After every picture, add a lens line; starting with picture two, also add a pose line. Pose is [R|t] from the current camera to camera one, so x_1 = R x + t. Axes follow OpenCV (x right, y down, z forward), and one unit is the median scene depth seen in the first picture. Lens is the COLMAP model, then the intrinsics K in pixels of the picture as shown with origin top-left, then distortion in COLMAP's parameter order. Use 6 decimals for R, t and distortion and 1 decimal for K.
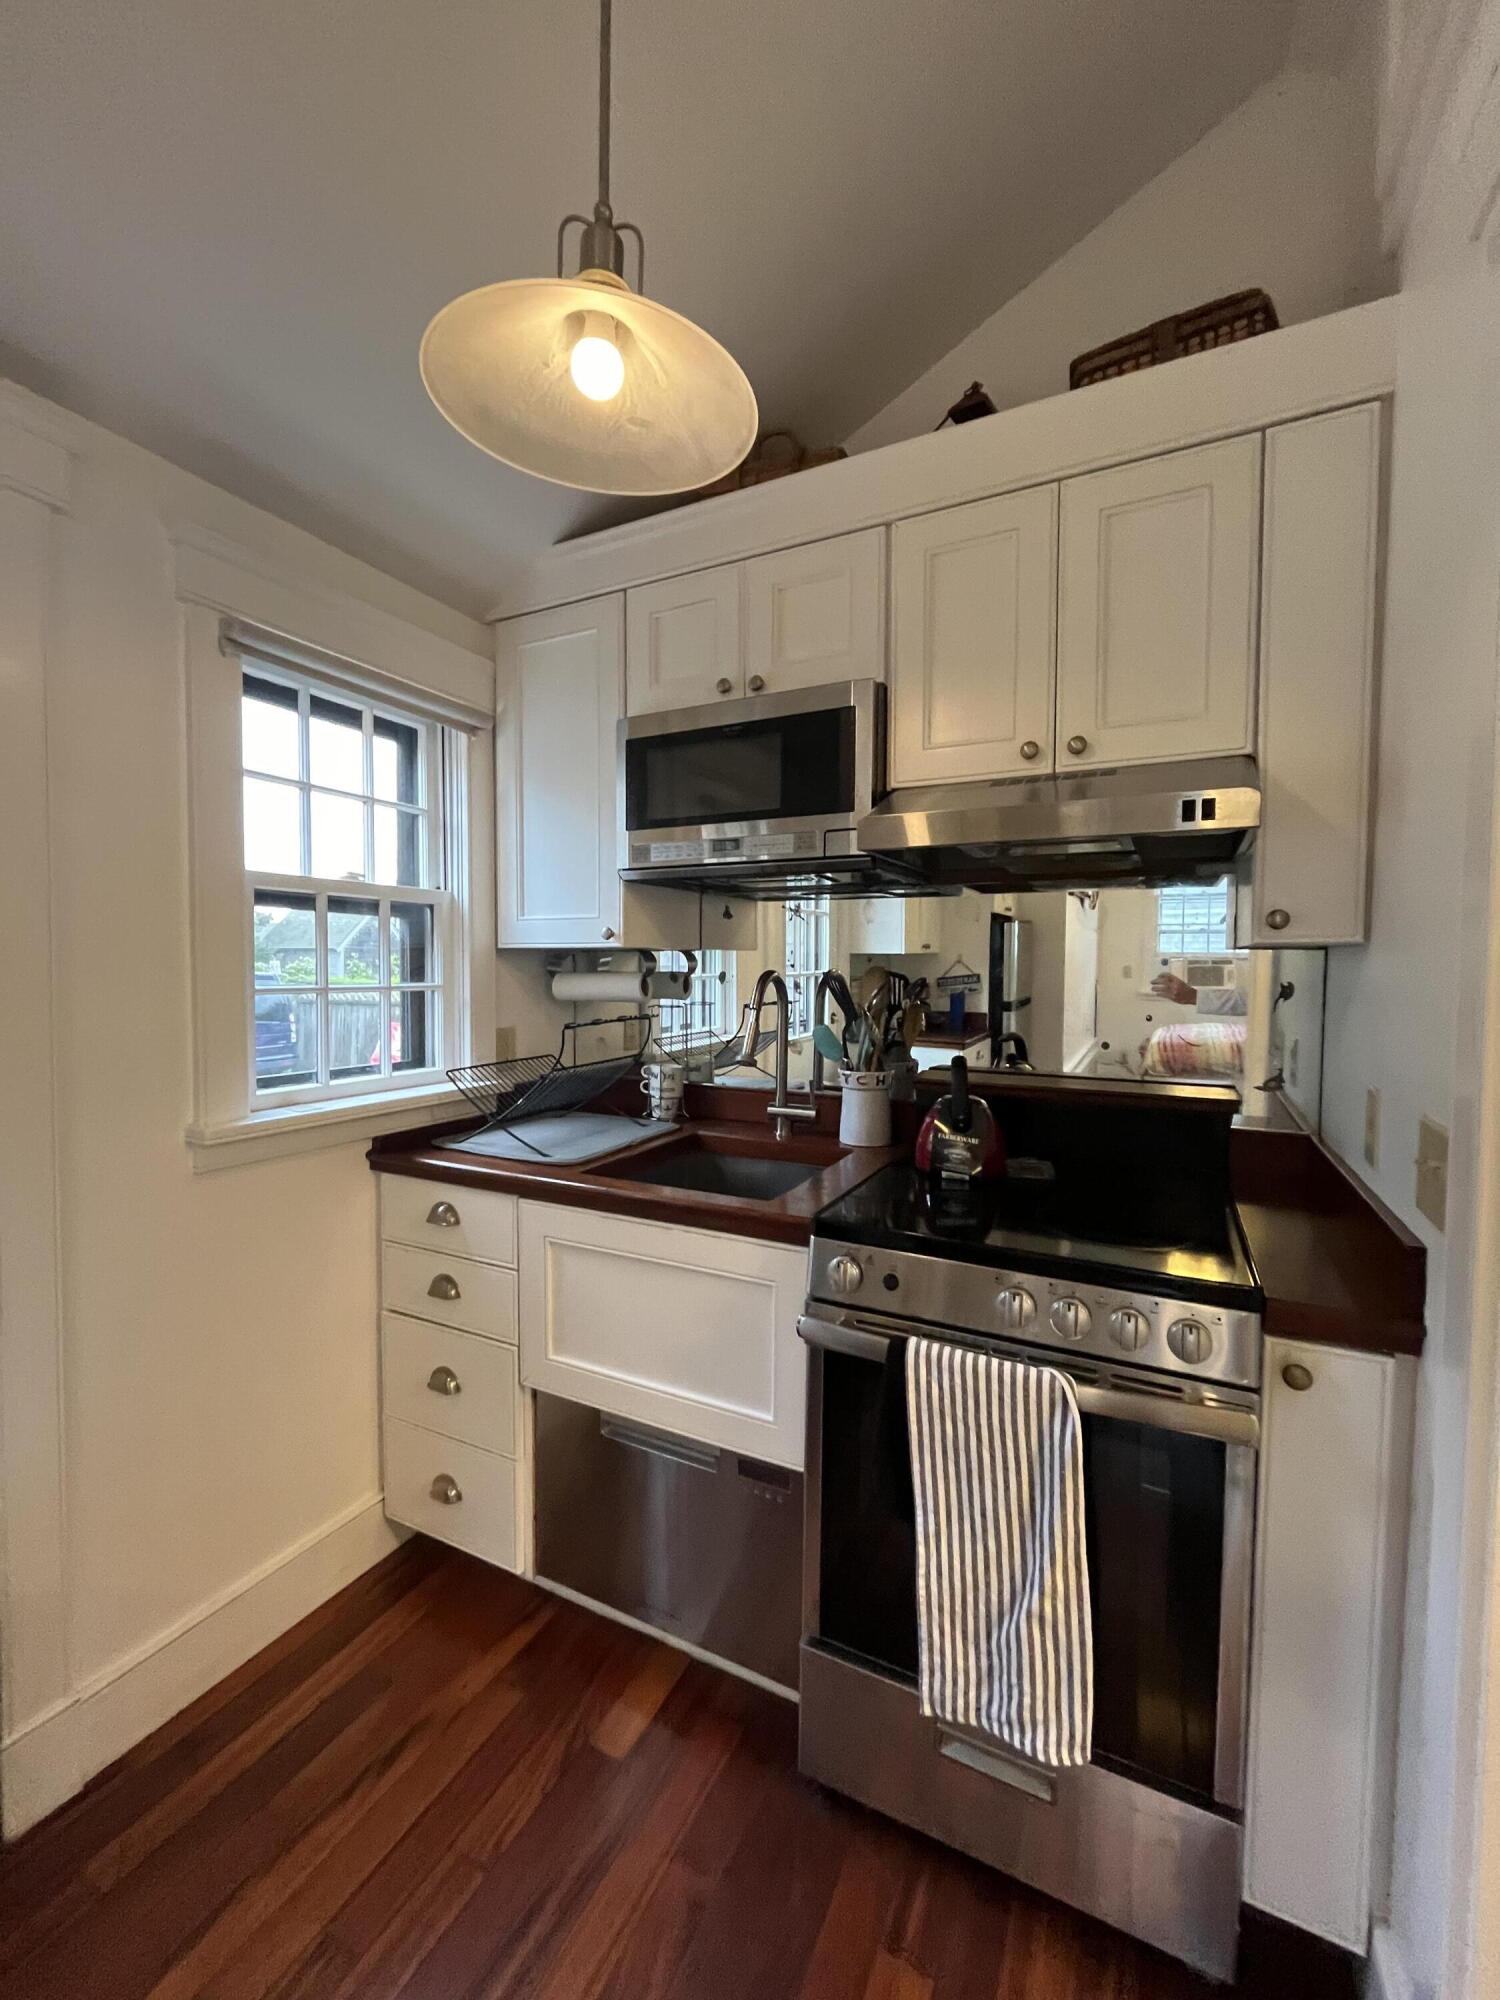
lens RADIAL K [[806.6, 0, 750.0], [0, 806.6, 1000.0], [0, 0, 1]] dist [0.000192, 0.000023]
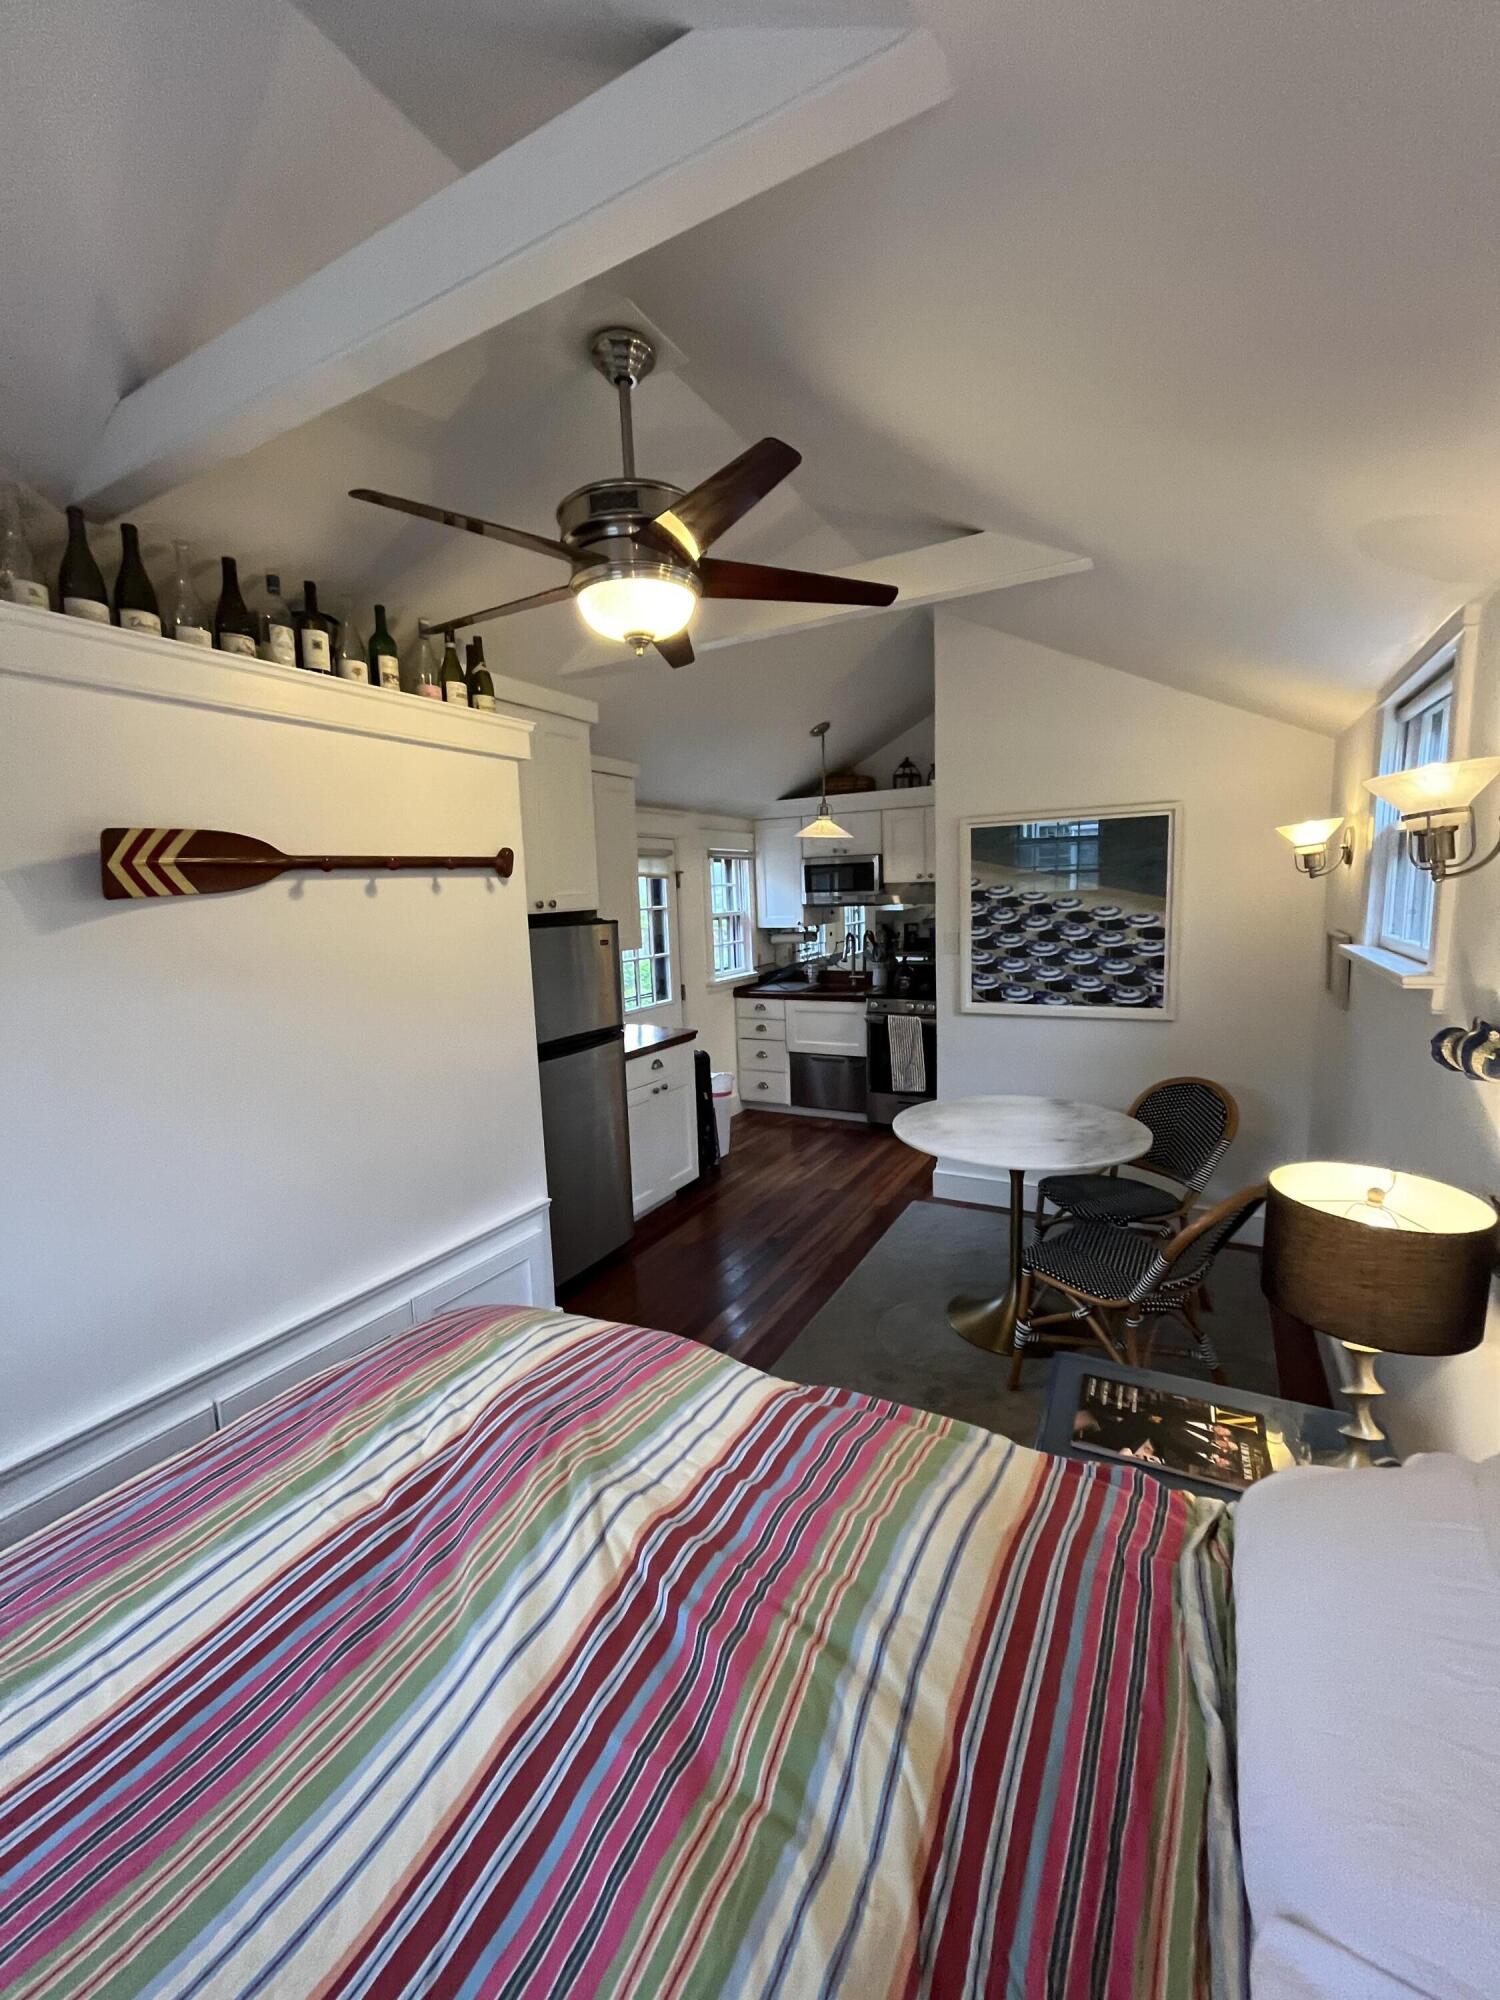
lens RADIAL K [[812.9, 0, 750.0], [0, 812.9, 1000.0], [0, 0, 1]] dist [0.000121, 0.000114]
pose [[0.998672, -0.038902, -0.033773, -0.271471], [0.041883, 0.994825, 0.092570, -0.086493], [0.029997, -0.093862, 0.995133, -2.265131]]
